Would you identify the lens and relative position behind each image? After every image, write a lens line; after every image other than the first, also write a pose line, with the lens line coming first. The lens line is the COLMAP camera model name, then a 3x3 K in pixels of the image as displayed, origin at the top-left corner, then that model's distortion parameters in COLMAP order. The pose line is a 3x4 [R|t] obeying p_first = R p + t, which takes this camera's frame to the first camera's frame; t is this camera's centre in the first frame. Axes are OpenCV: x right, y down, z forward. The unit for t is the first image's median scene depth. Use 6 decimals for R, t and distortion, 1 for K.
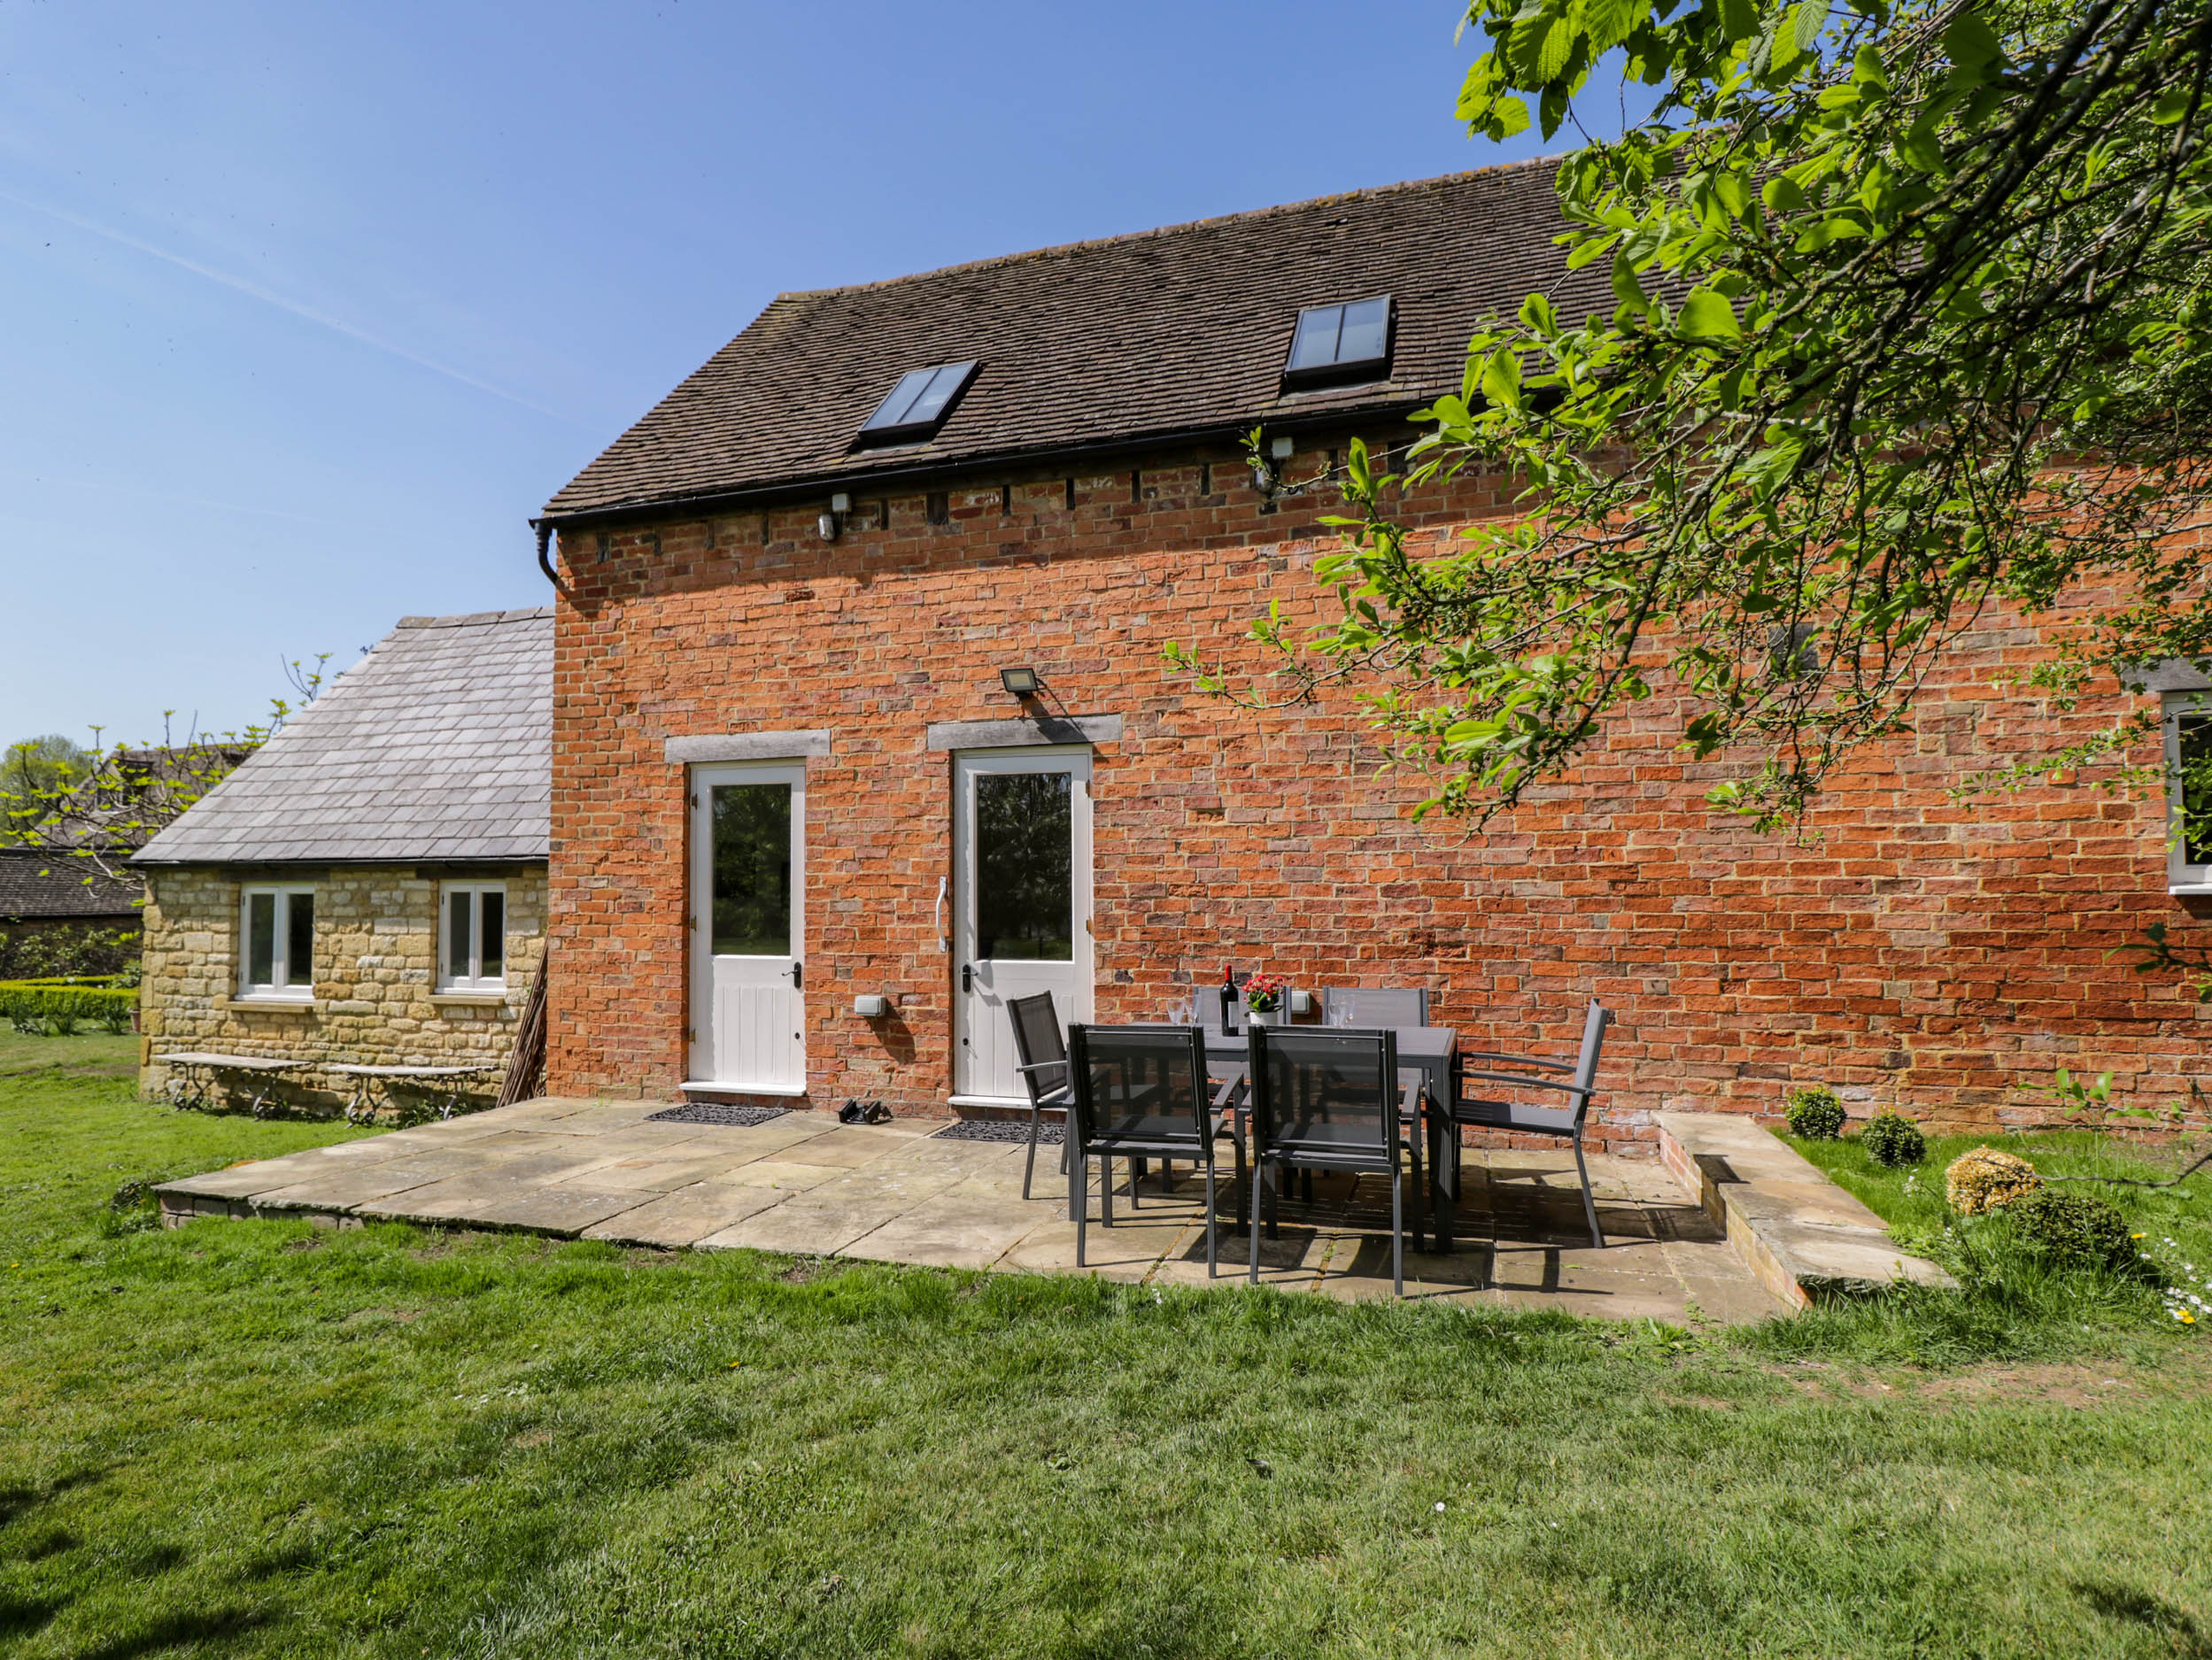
lens RADIAL K [[1160.4, 0, 1093.9], [0, 1160.4, 831.9], [0, 0, 1]] dist [0.002032, -0.010070]
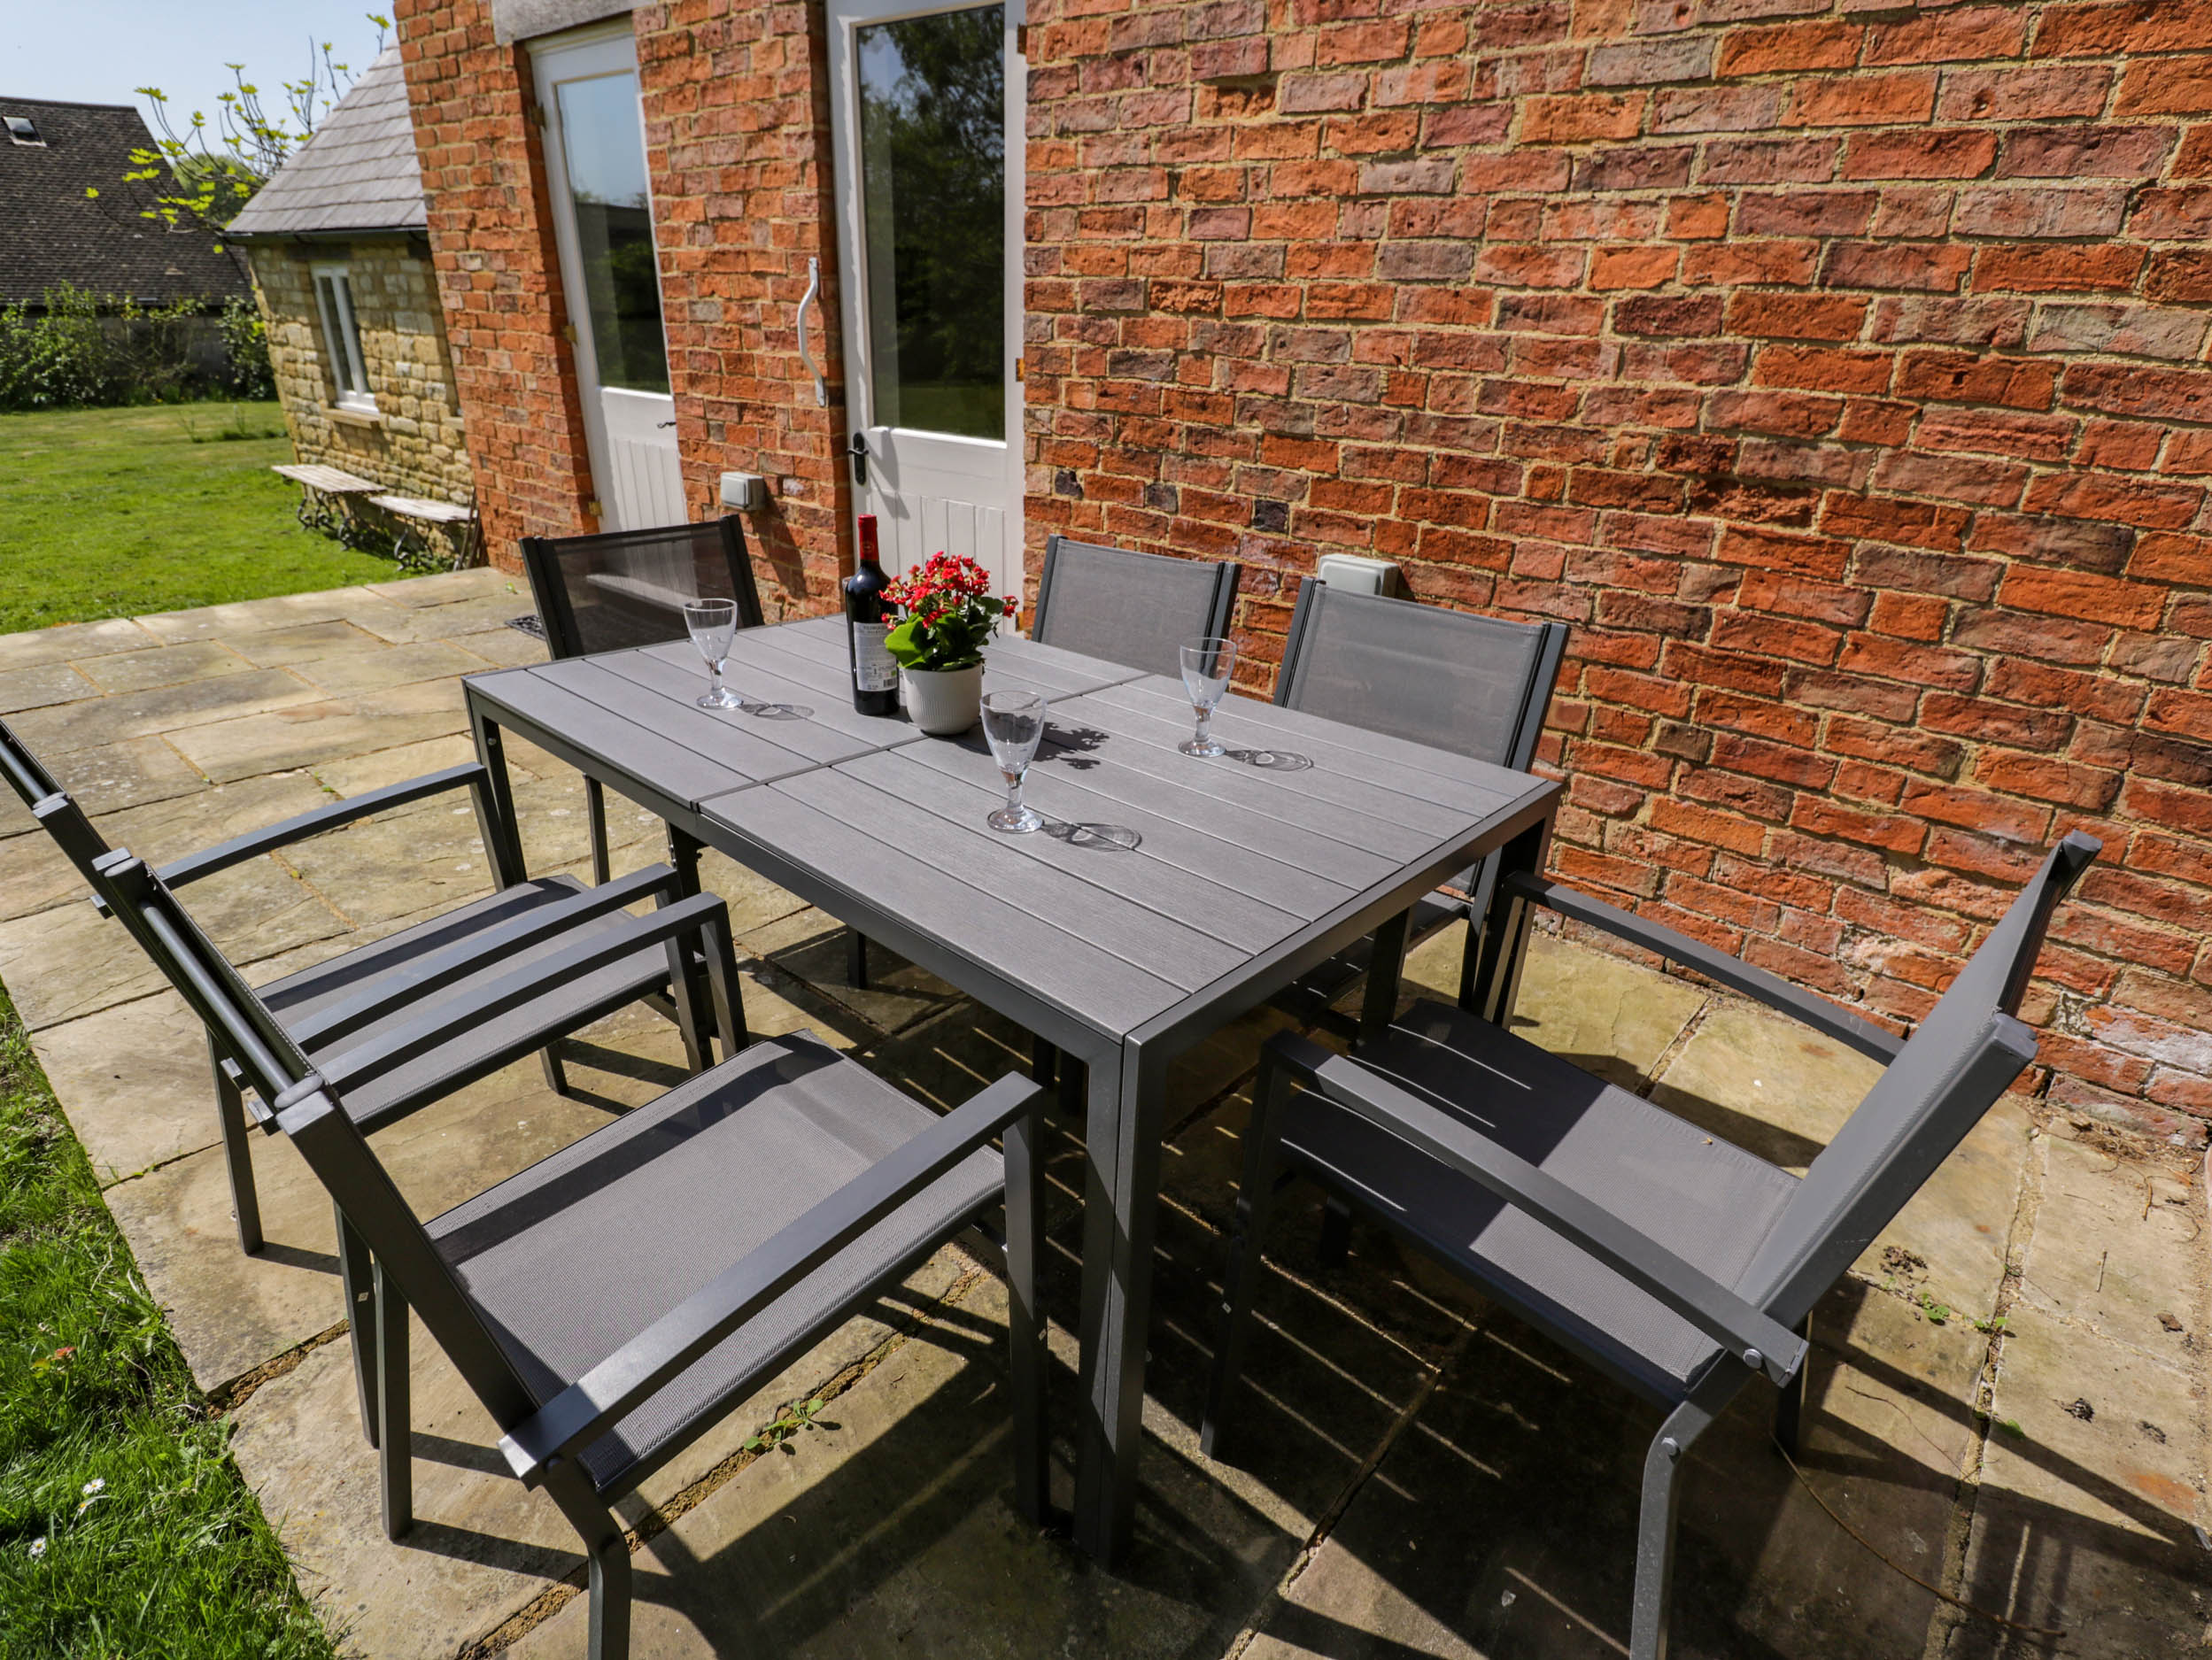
lens RADIAL K [[1162.1, 0, 1091.3], [0, 1162.1, 840.8], [0, 0, 1]] dist [0.003880, -0.016527]
pose [[0.916352, 0.198200, -0.347872, 0.227186], [-0.017166, 0.887521, 0.460447, 0.028782], [0.400004, -0.415960, 0.816685, 0.503127]]
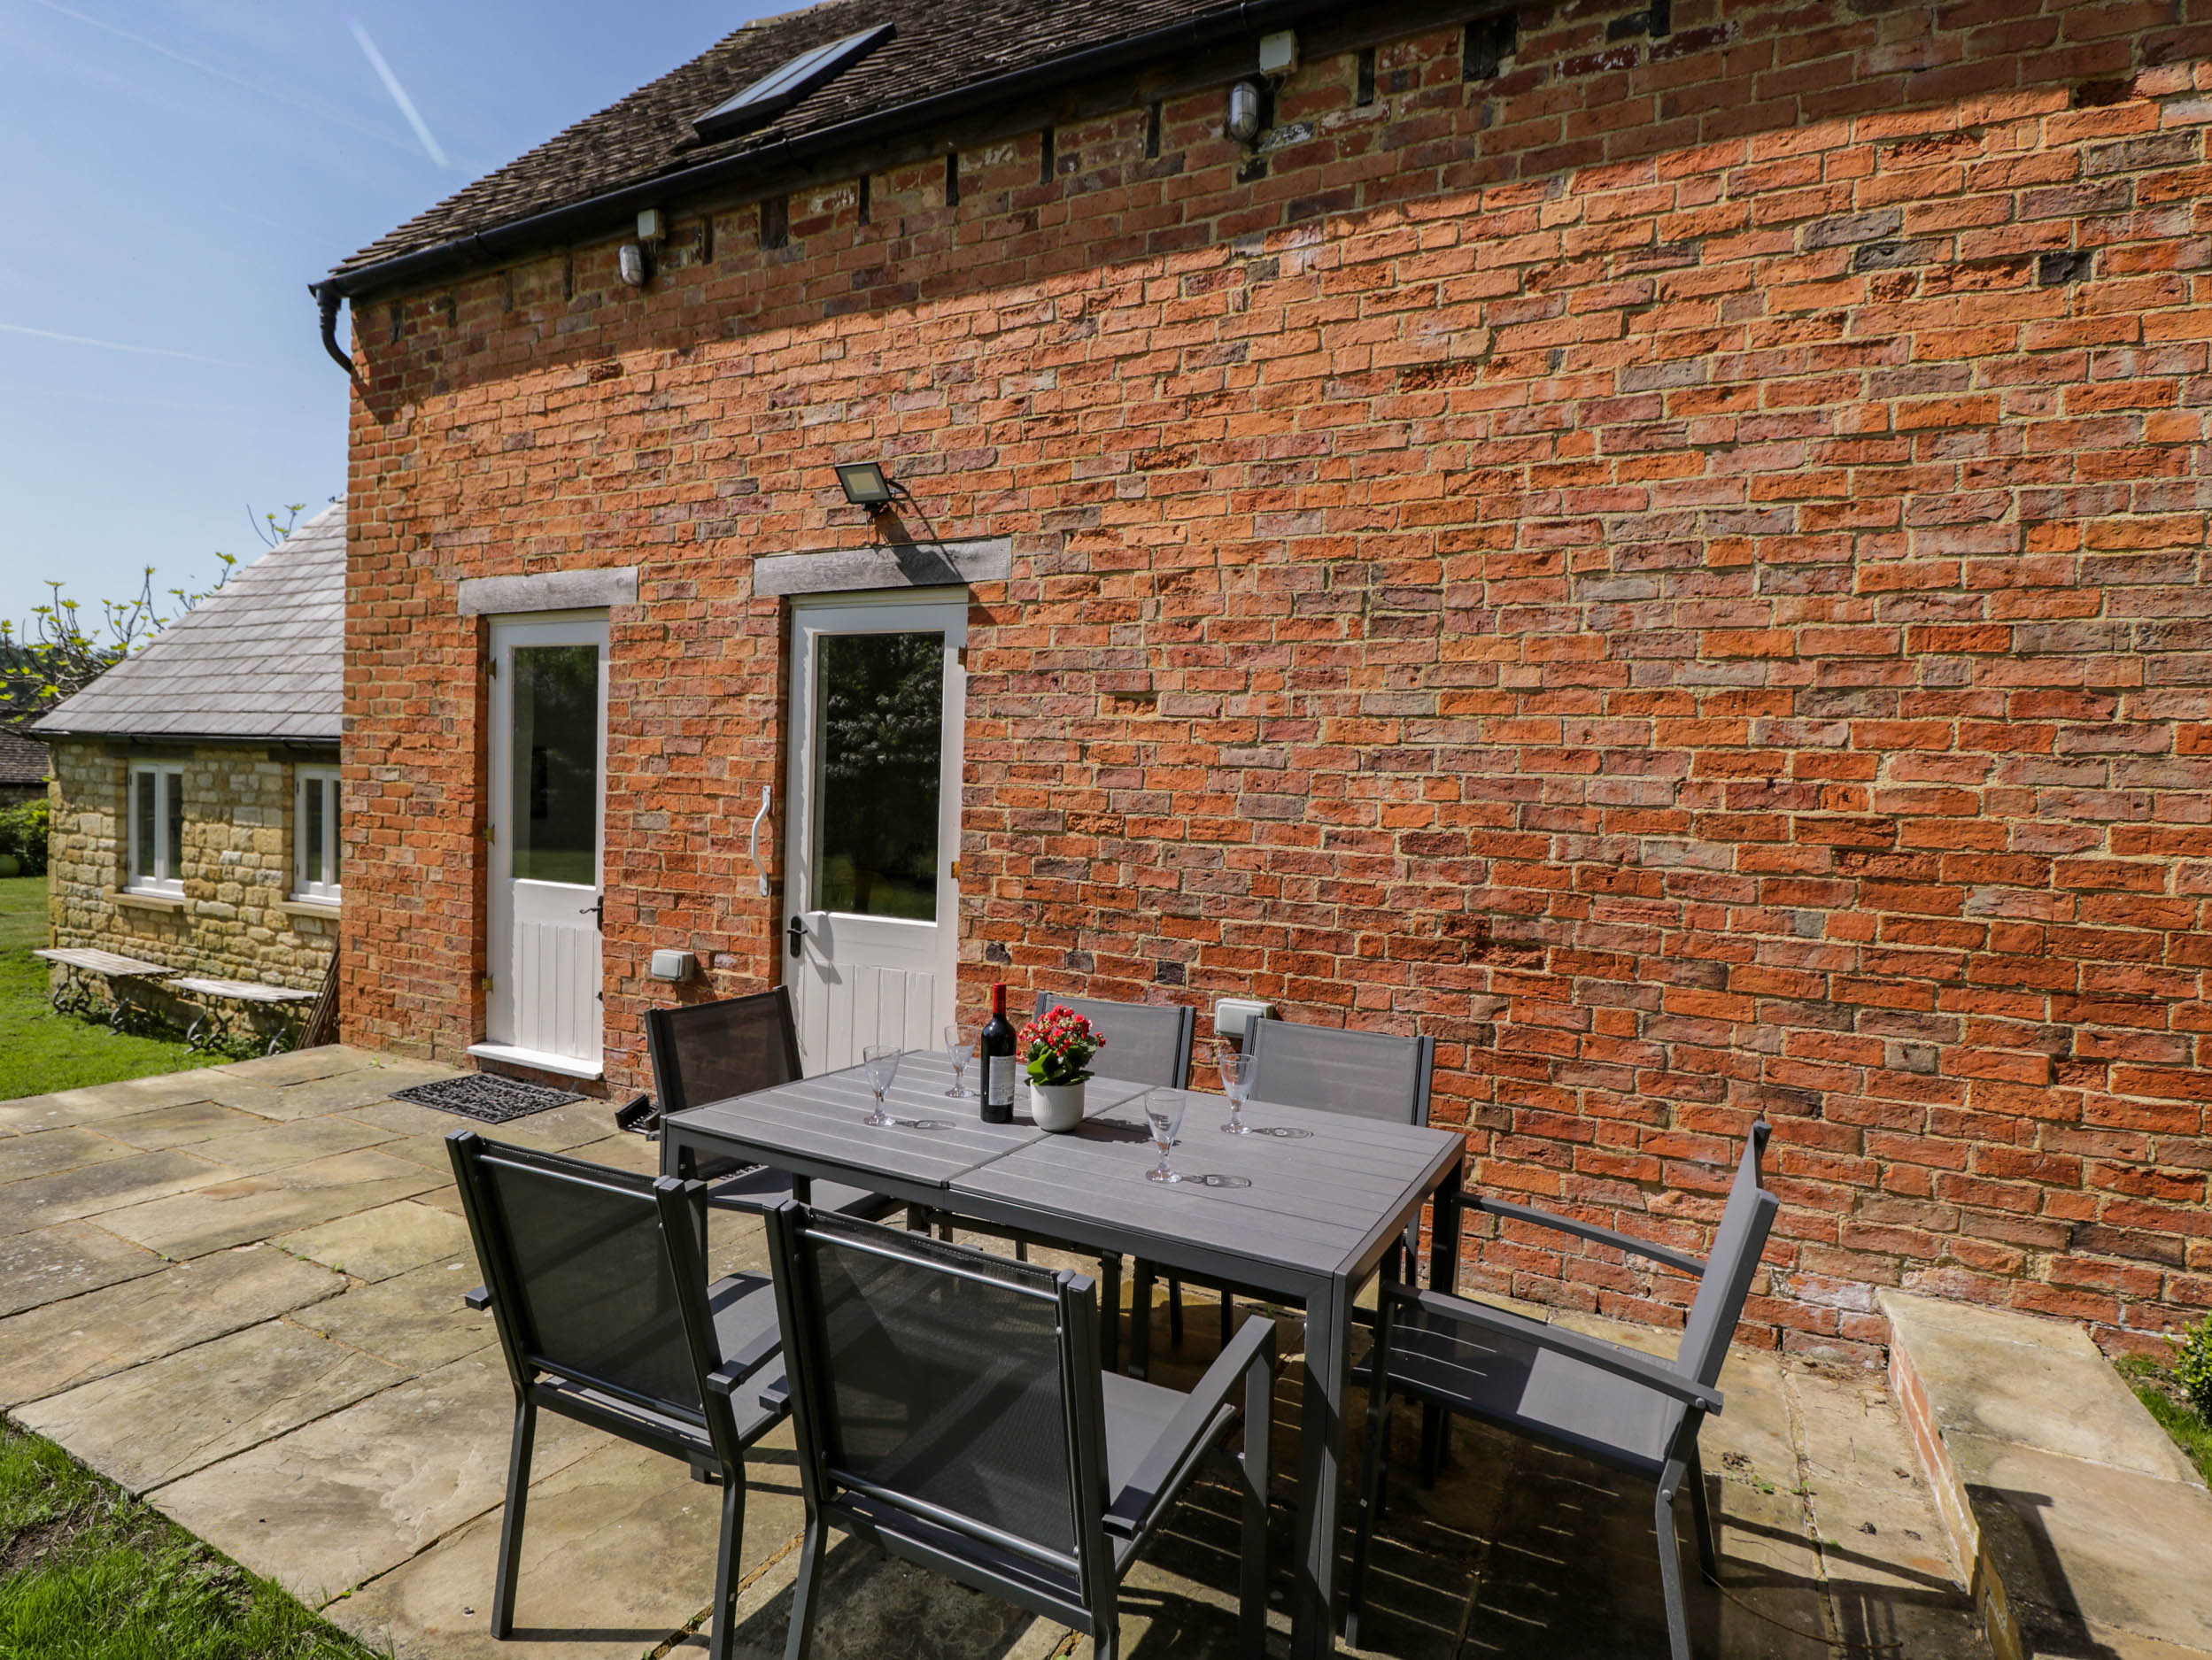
lens RADIAL K [[1162.1, 0, 1091.3], [0, 1162.1, 840.8], [0, 0, 1]] dist [0.003880, -0.016527]
pose [[0.985144, 0.049257, -0.164516, 0.169485], [-0.034877, 0.995405, 0.089182, 0.003735], [0.168153, -0.082119, 0.982335, 0.363845]]
